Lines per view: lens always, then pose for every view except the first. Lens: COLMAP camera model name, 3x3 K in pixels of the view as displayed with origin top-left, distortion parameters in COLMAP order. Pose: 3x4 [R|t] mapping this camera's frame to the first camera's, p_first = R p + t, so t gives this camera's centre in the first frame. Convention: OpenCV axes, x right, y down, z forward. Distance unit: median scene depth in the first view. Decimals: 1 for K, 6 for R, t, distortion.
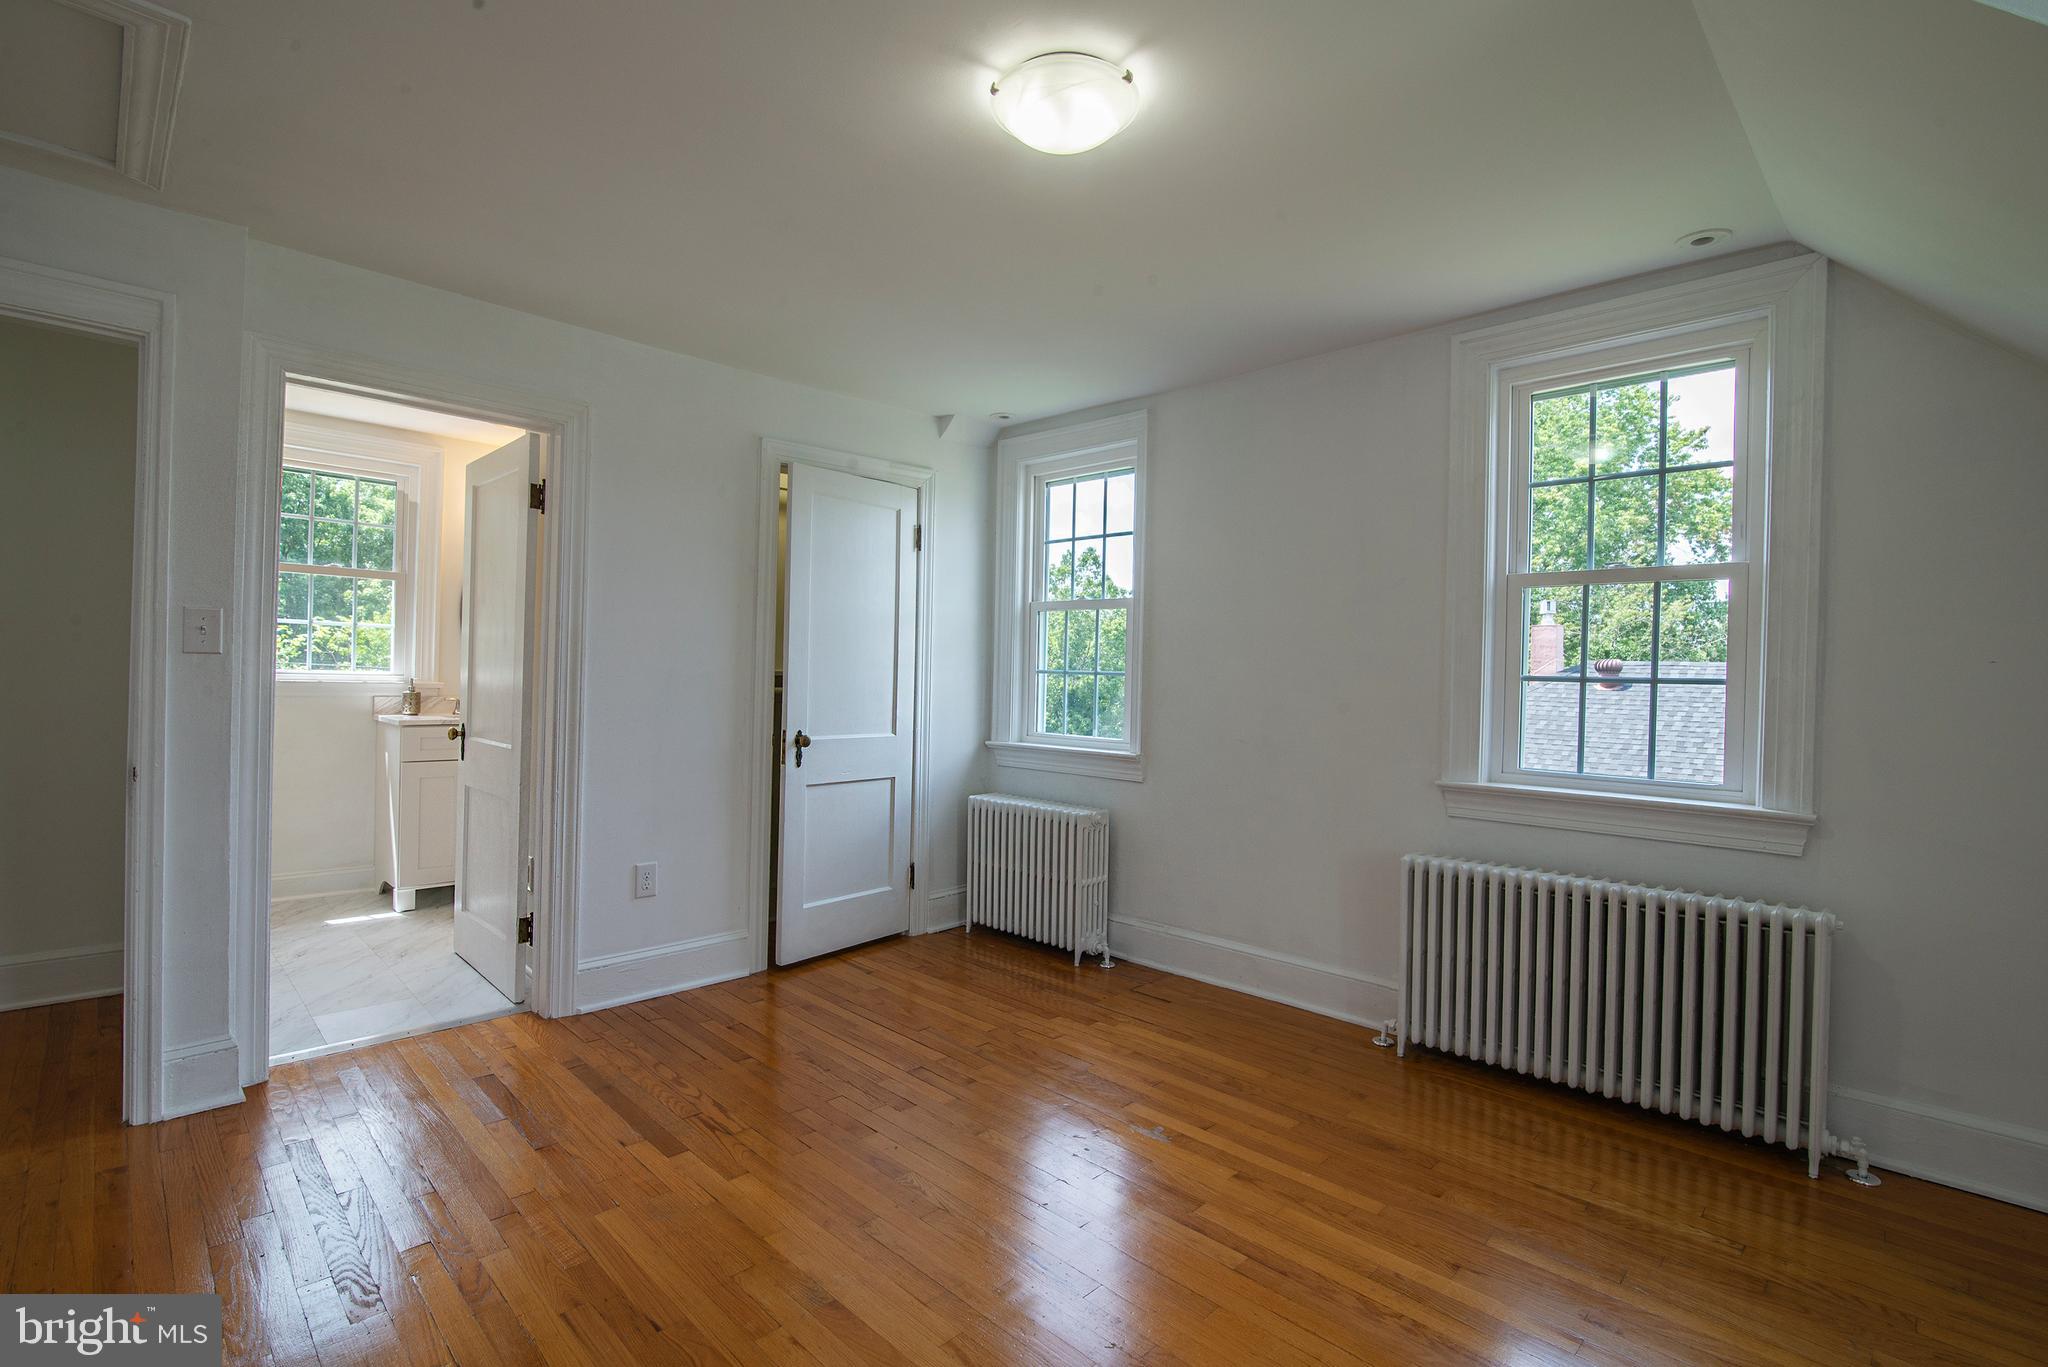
lens RADIAL K [[1088.8, 0, 1180.7], [0, 1088.8, 683.5], [0, 0, 1]] dist [-0.019858, 0.000539]
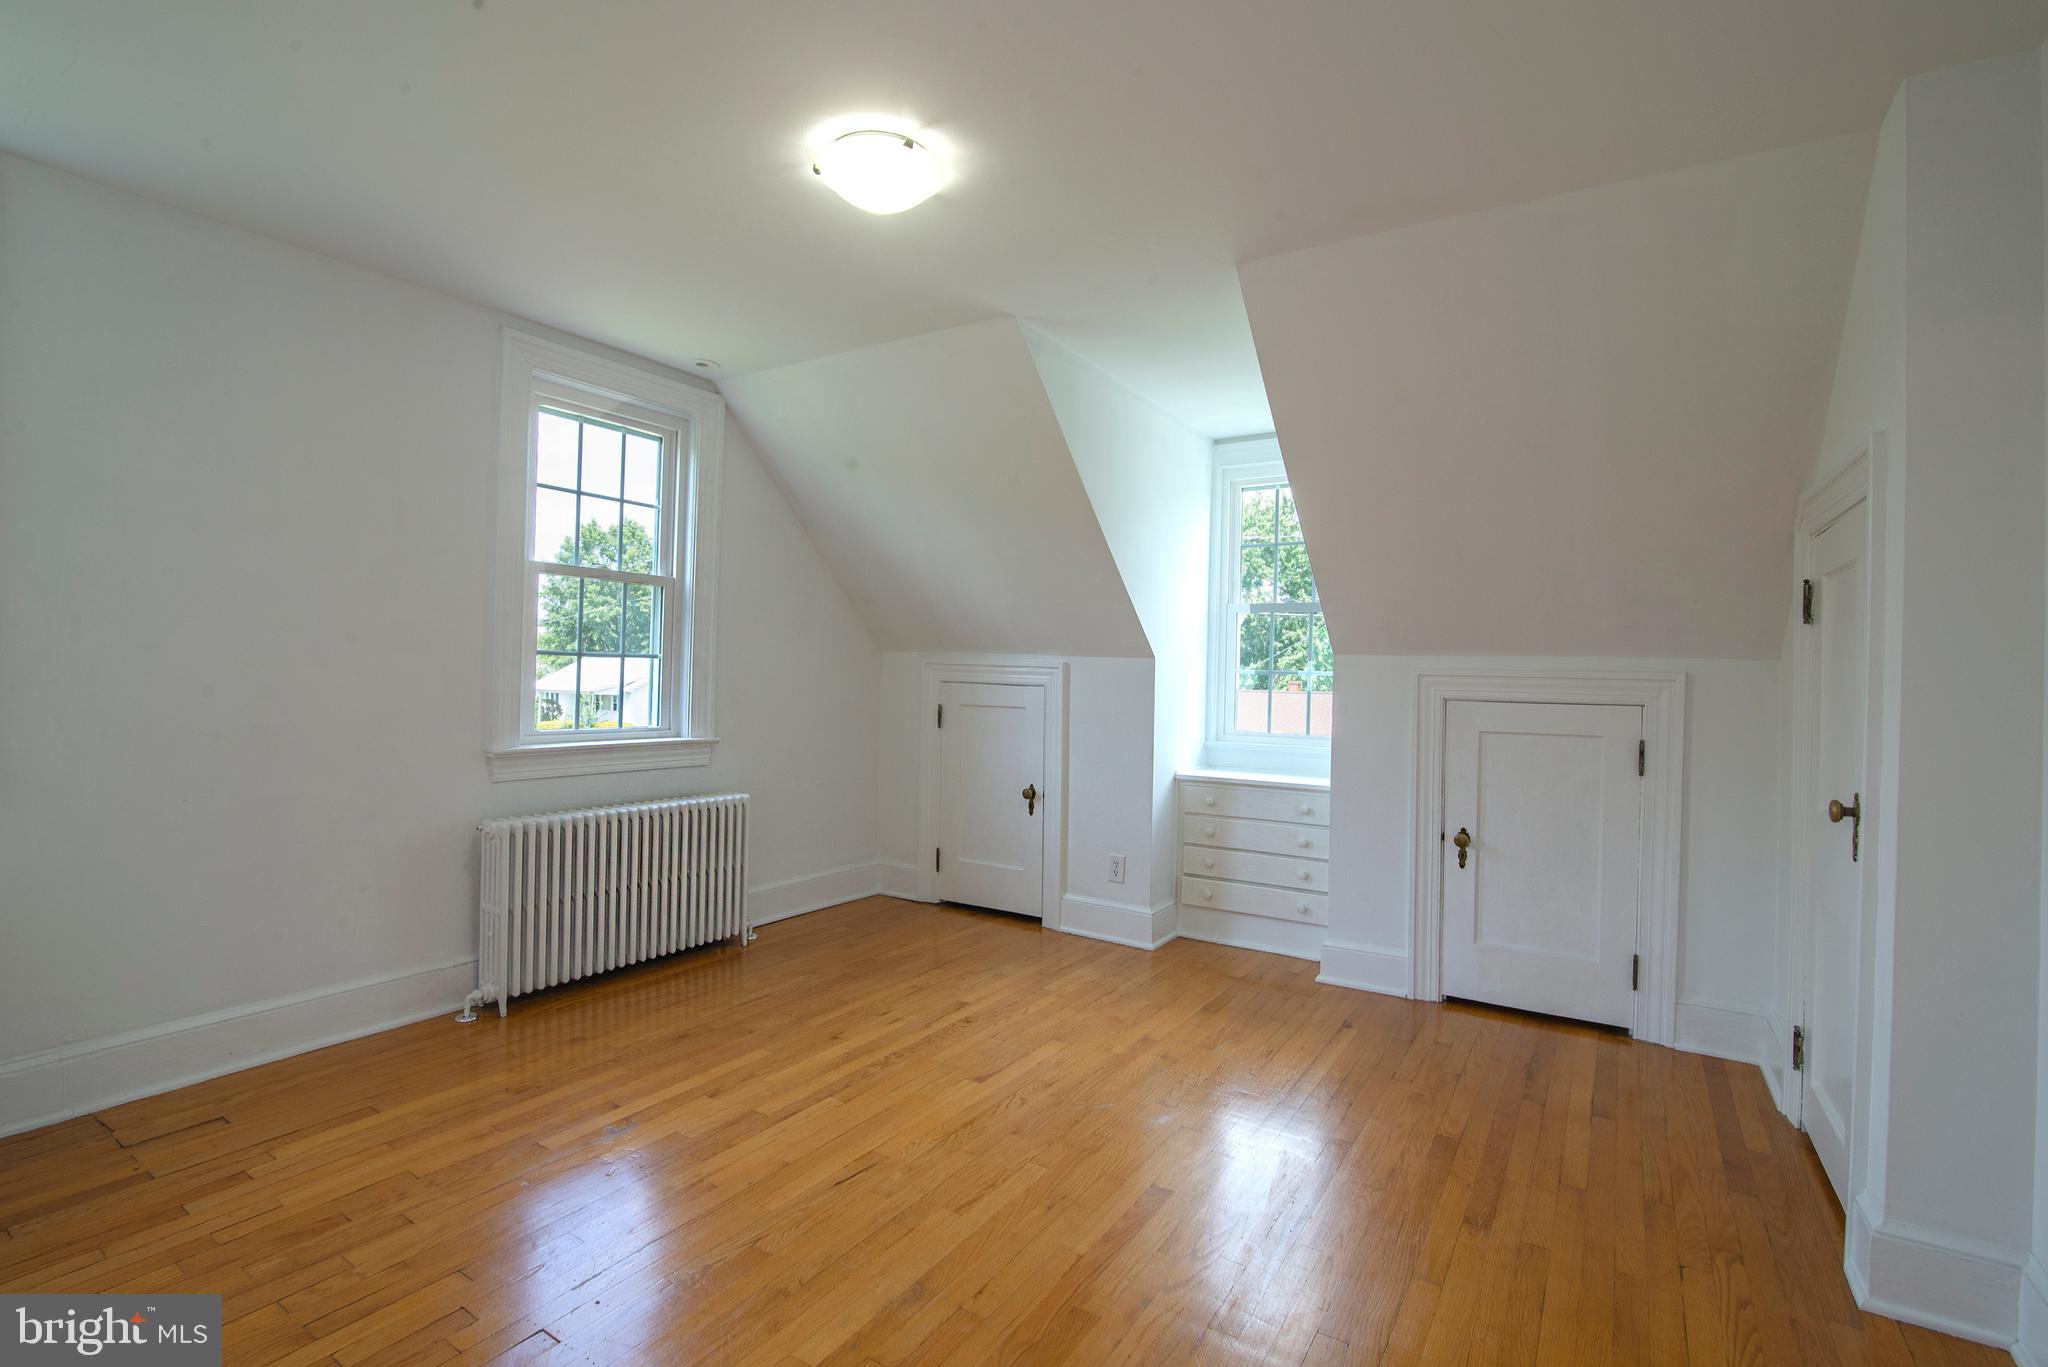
lens RADIAL K [[939.0, 0, 1015.4], [0, 939.0, 680.4], [0, 0, 1]] dist [-0.021890, 0.002114]
pose [[-0.205553, -0.031161, 0.978150, -0.827003], [-0.022687, 0.999376, 0.027070, -0.014544], [-0.978383, -0.016627, -0.206132, 0.771527]]
